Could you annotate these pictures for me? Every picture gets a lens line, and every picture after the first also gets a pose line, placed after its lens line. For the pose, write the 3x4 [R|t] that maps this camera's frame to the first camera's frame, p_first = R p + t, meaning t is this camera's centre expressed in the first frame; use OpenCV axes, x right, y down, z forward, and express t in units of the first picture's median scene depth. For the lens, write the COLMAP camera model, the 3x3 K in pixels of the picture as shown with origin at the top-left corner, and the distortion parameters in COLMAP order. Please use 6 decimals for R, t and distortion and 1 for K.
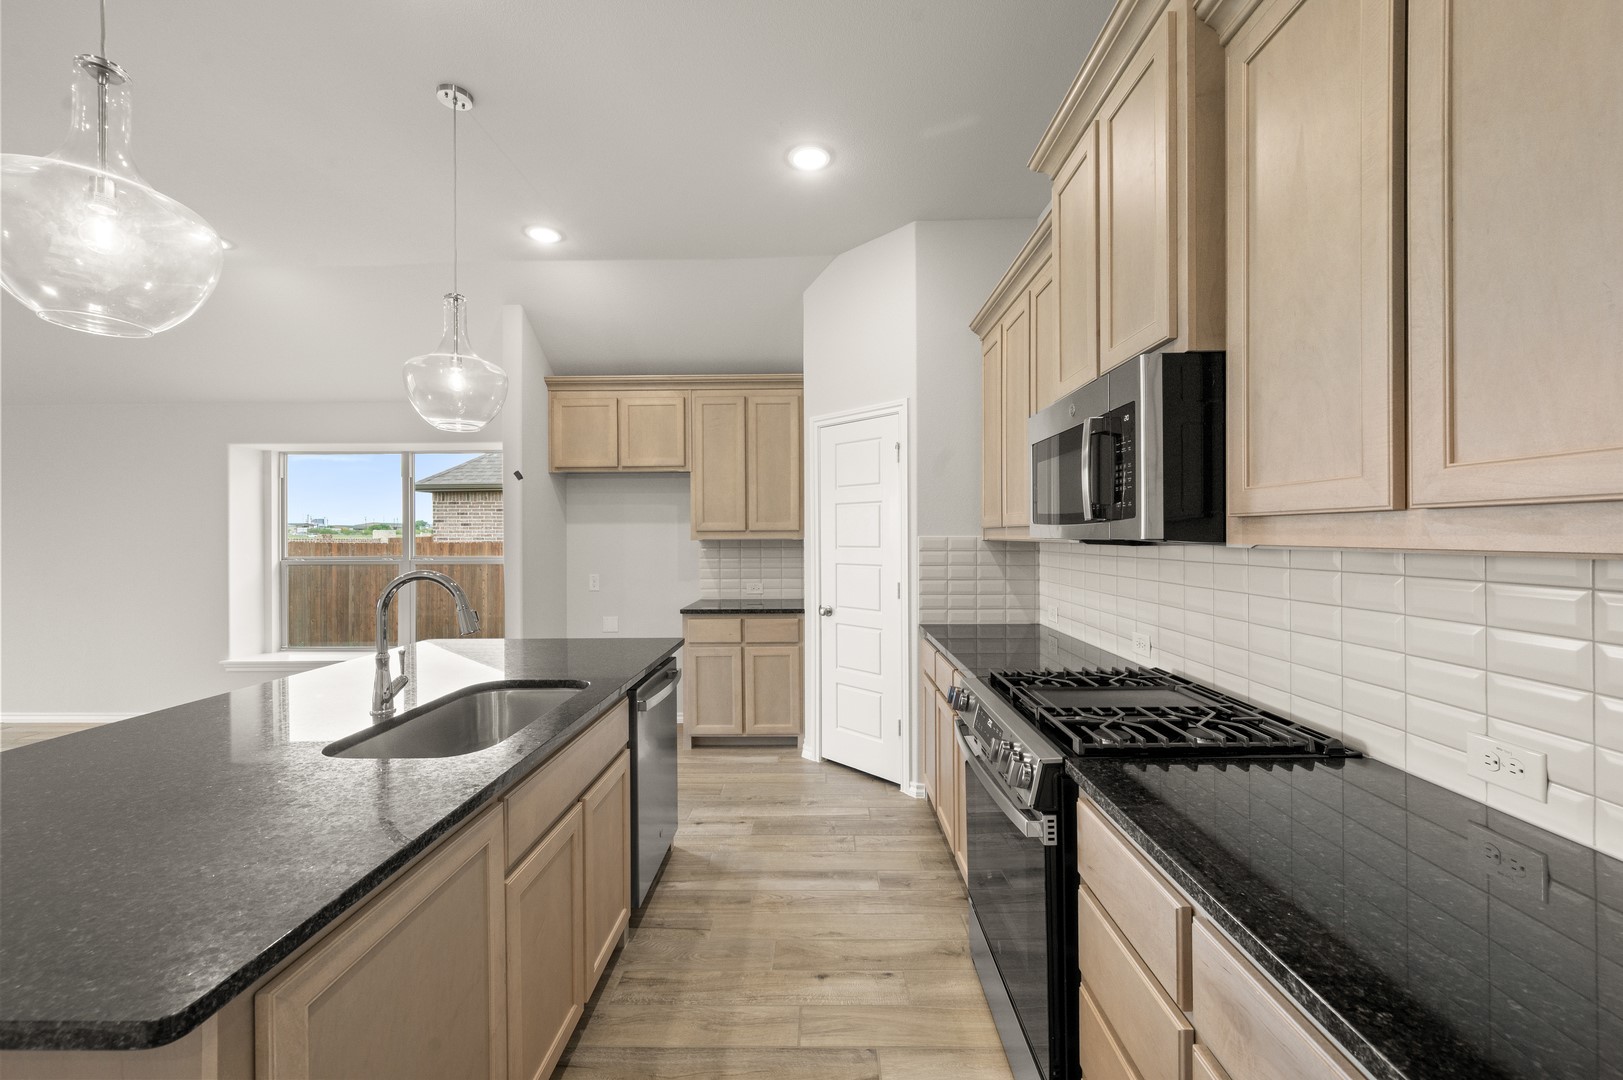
lens RADIAL K [[638.1, 0, 814.1], [0, 638.1, 535.7], [0, 0, 1]] dist [-0.000739, 0.000270]
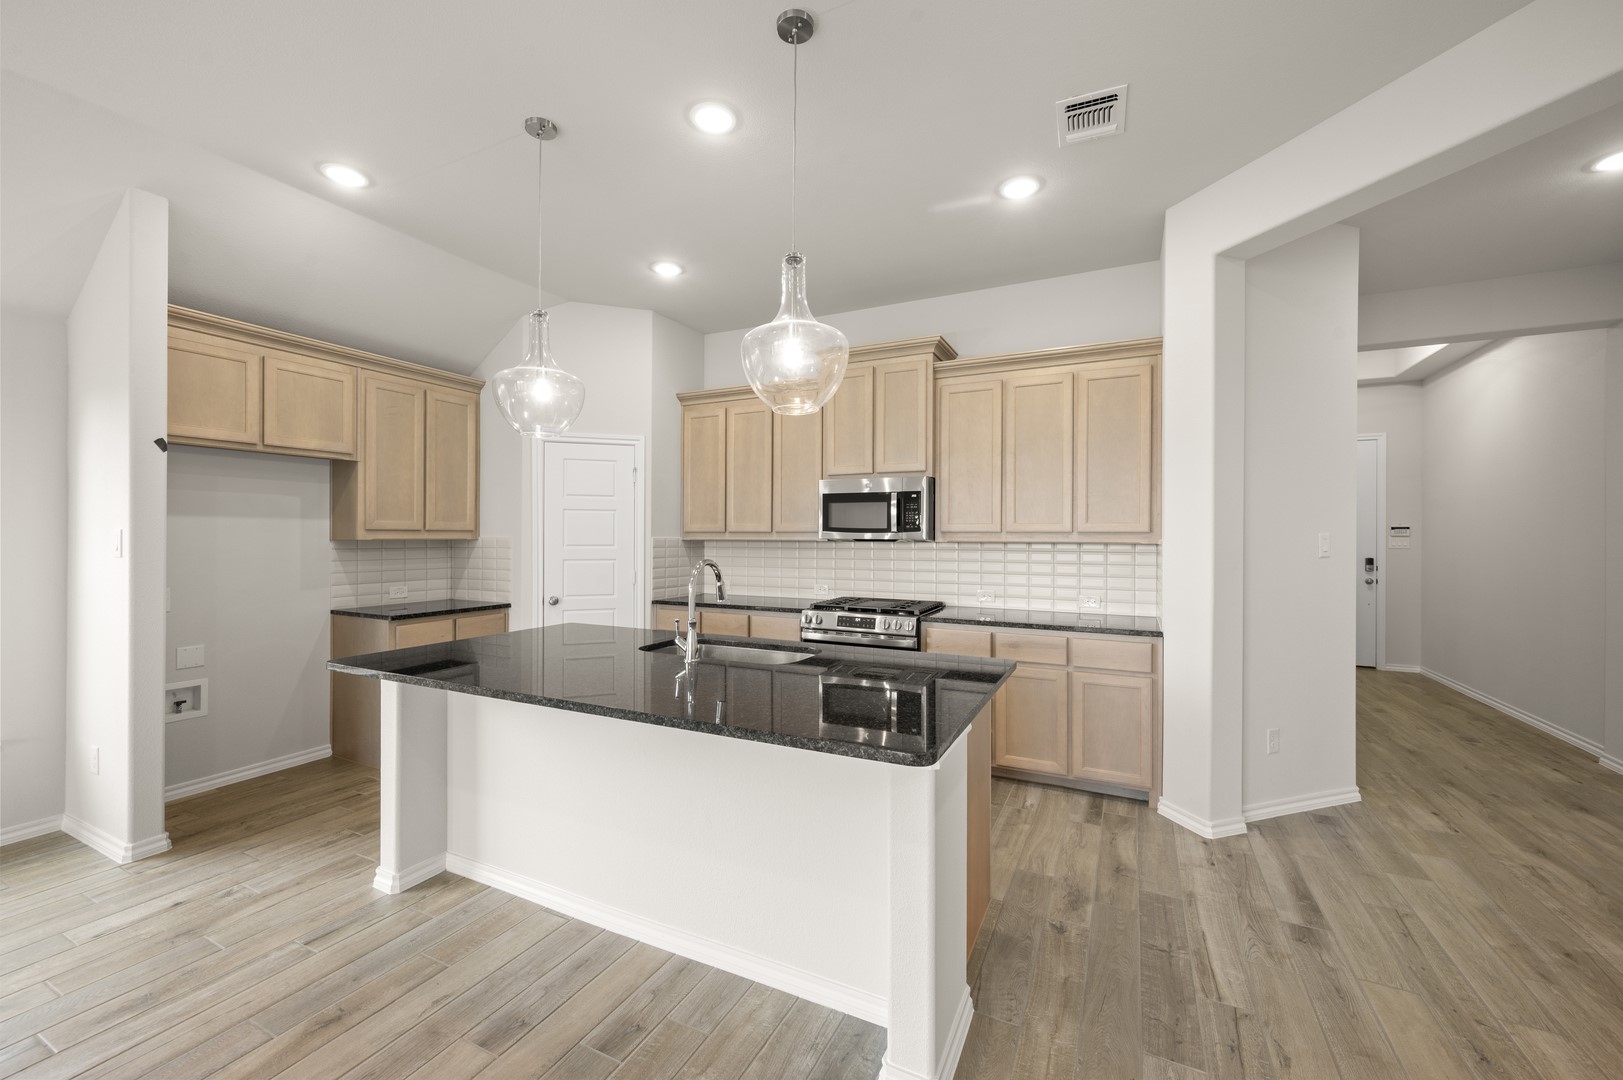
lens RADIAL K [[638.1, 0, 814.1], [0, 638.1, 535.7], [0, 0, 1]] dist [-0.000739, 0.000270]
pose [[0.431204, 0.009043, 0.902209, -0.713713], [-0.004691, 0.999959, -0.007781, 0.005176], [-0.902242, -0.000877, 0.431229, 0.062045]]
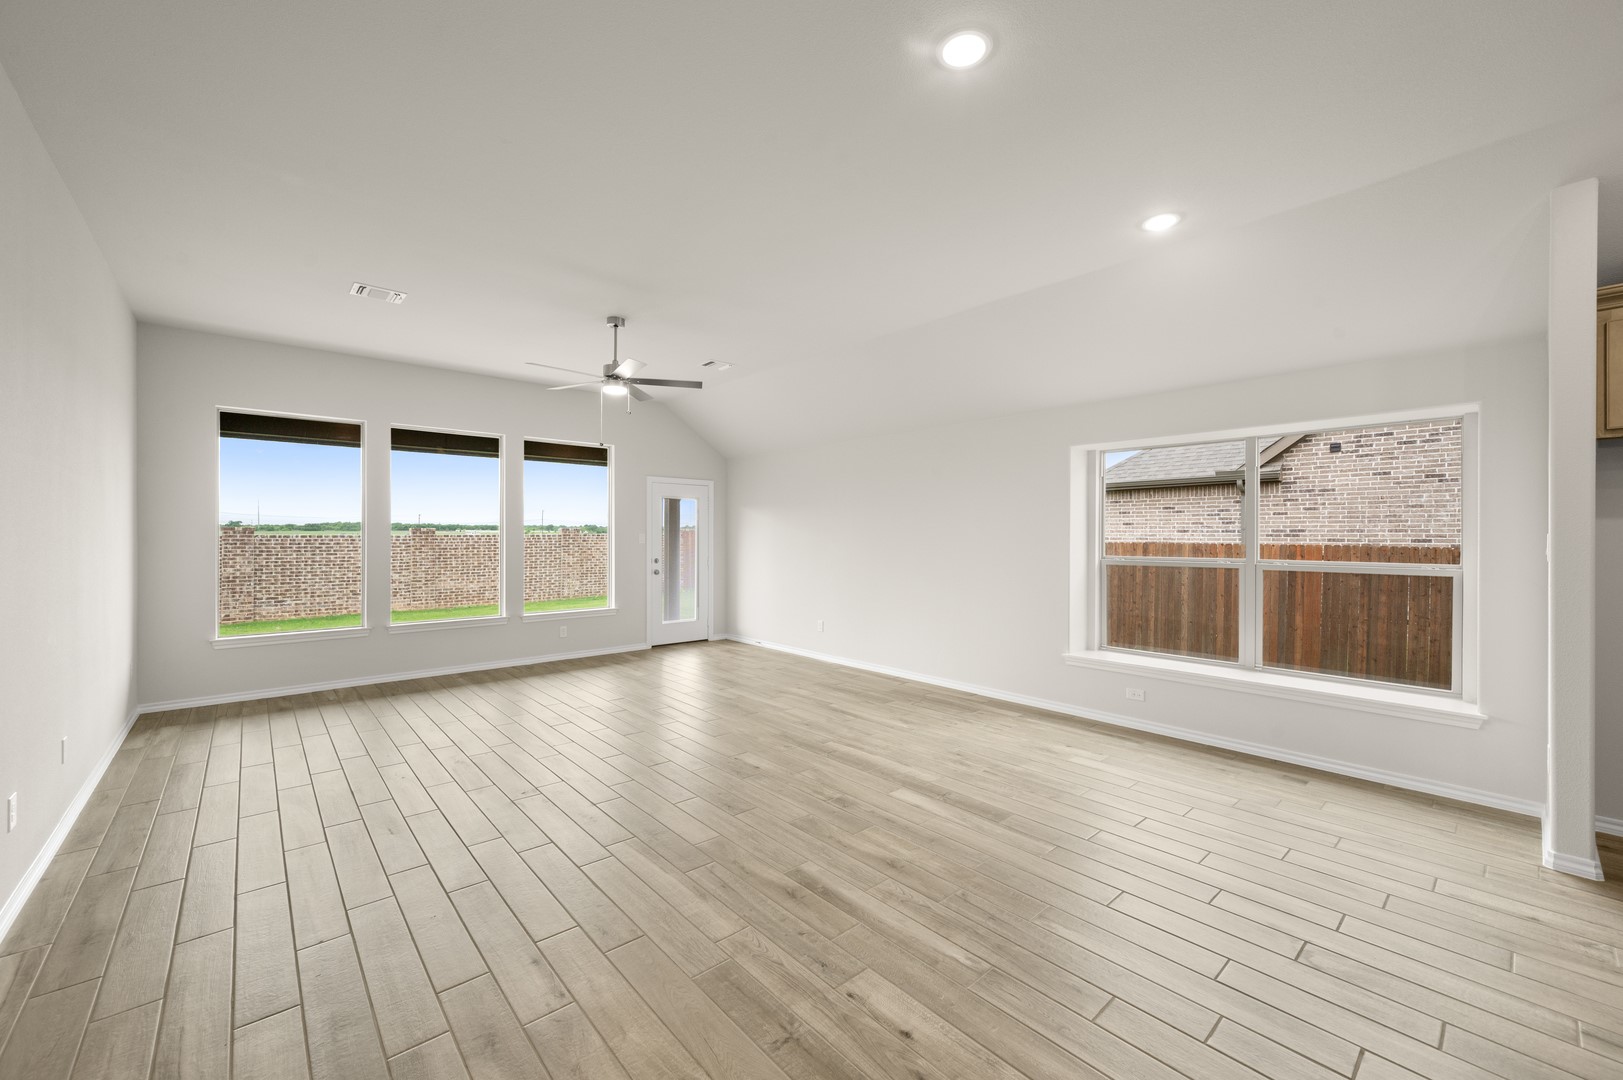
lens RADIAL K [[638.1, 0, 814.1], [0, 638.1, 535.7], [0, 0, 1]] dist [-0.000739, 0.000270]
pose [[0.676739, 0.006833, -0.736191, -0.473171], [-0.007205, 0.999971, 0.002659, 0.003347], [0.736188, 0.003505, 0.676768, -0.009968]]
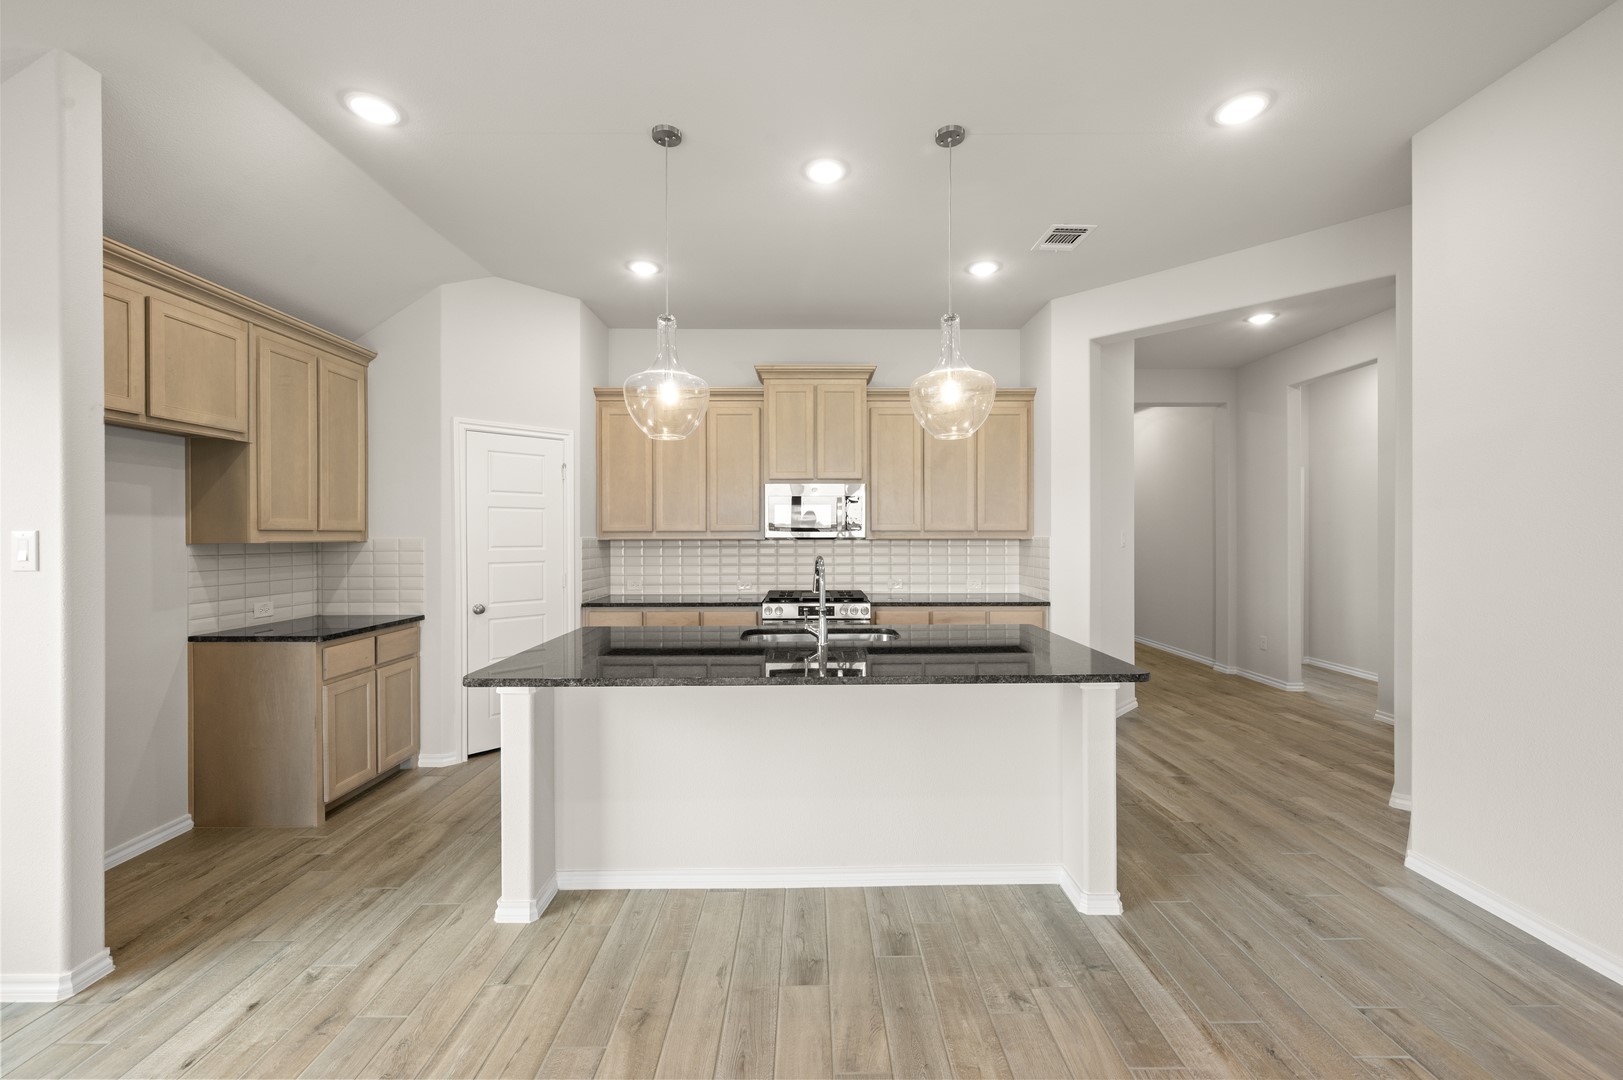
lens RADIAL K [[638.1, 0, 814.1], [0, 638.1, 535.7], [0, 0, 1]] dist [-0.000739, 0.000270]
pose [[-0.022152, 0.005053, 0.999742, -0.891893], [0.004611, 0.999977, -0.004952, 0.005020], [-0.999744, 0.004500, -0.022175, 0.414253]]
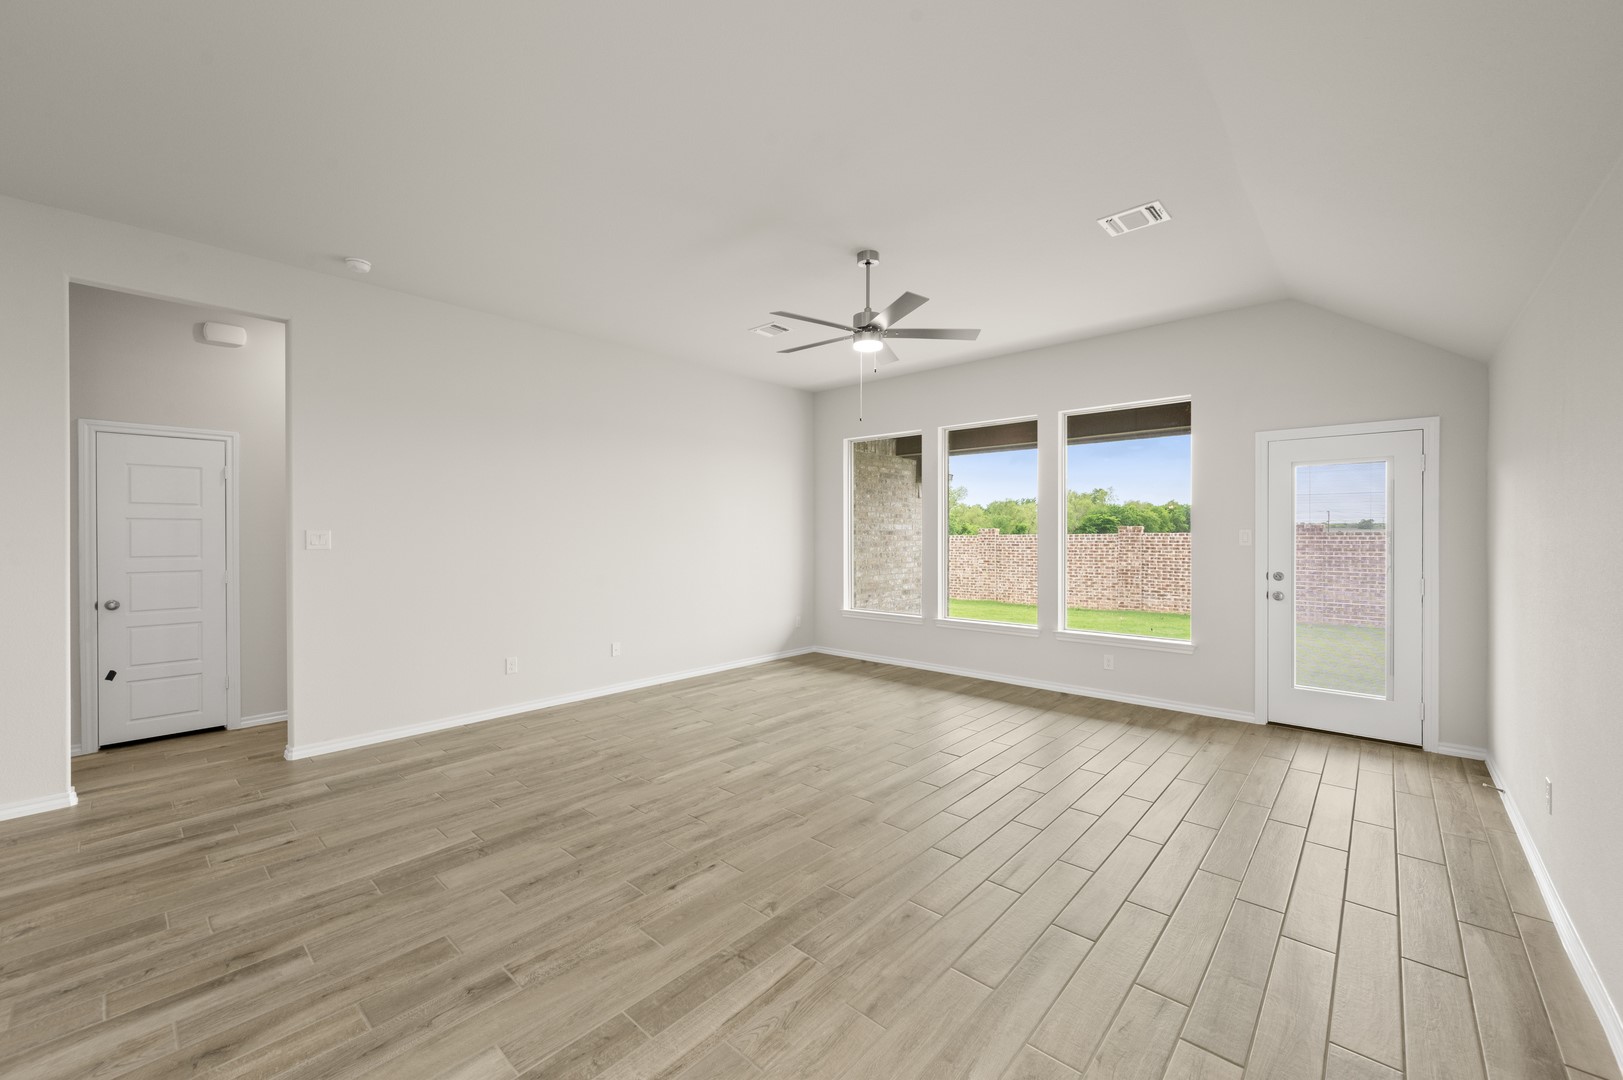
lens RADIAL K [[638.1, 0, 814.1], [0, 638.1, 535.7], [0, 0, 1]] dist [-0.000739, 0.000270]
pose [[-0.655715, 0.009030, -0.754954, -0.815699], [0.003403, 0.999954, 0.009004, 0.003704], [0.755001, 0.003335, -0.655716, 0.977193]]
